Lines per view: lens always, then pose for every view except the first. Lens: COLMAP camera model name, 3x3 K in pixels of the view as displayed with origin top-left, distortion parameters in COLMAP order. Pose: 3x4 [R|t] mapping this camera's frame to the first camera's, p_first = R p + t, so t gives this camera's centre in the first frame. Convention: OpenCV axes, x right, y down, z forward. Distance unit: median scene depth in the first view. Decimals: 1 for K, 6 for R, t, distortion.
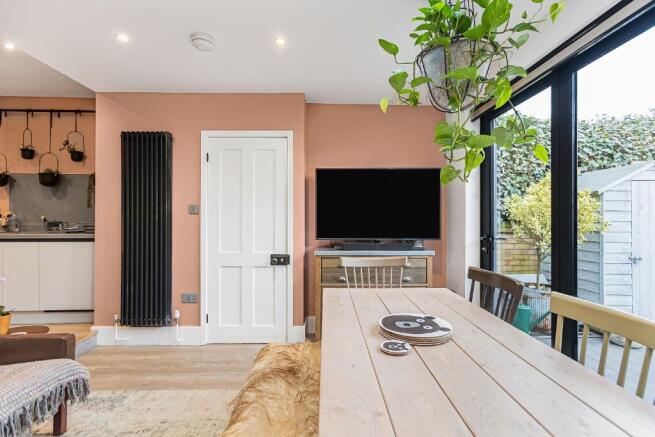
lens RADIAL K [[305.3, 0, 332.3], [0, 305.3, 218.7], [0, 0, 1]] dist [-0.005538, 0.008096]
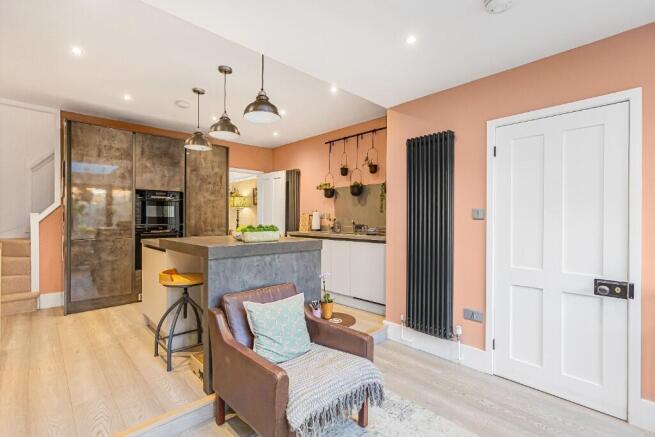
lens RADIAL K [[305.3, 0, 334.5], [0, 305.3, 219.5], [0, 0, 1]] dist [-0.005538, 0.008096]
pose [[0.682661, 0.002749, -0.730730, -0.100112], [-0.002725, 0.999996, 0.001216, -0.014218], [0.730730, 0.001161, 0.682666, 0.111975]]
